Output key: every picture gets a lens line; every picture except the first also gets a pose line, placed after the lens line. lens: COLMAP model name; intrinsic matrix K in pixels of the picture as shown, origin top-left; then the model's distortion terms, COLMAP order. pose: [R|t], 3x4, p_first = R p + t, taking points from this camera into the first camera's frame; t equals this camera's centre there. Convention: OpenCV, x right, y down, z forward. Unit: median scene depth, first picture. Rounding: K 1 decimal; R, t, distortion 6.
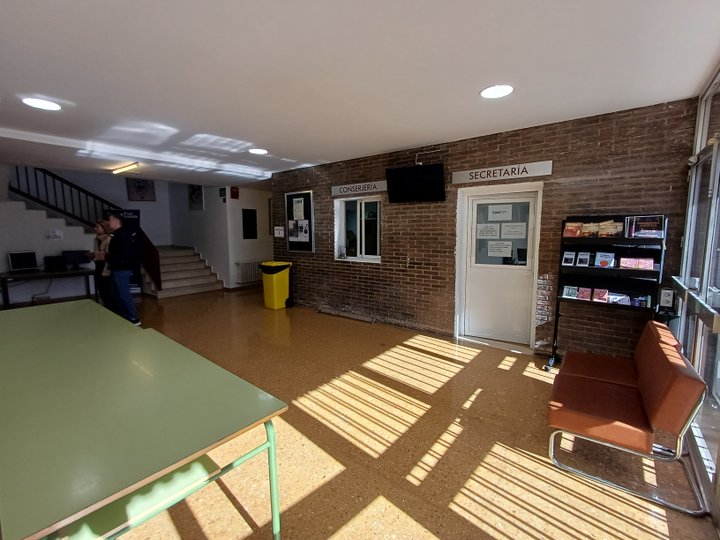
lens RADIAL K [[327.5, 0, 359.5], [0, 327.5, 267.2], [0, 0, 1]] dist [0.002850, 0.000218]
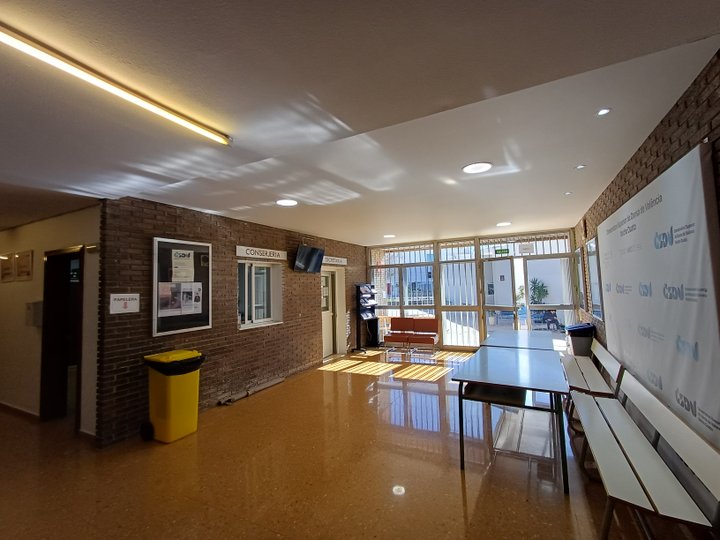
lens RADIAL K [[327.5, 0, 356.1], [0, 327.5, 268.5], [0, 0, 1]] dist [0.002850, 0.000218]
pose [[-0.179040, 0.069315, 0.981397, -0.923762], [0.150971, 0.987636, -0.042213, -0.093171], [-0.972189, 0.140605, -0.187291, 0.799420]]
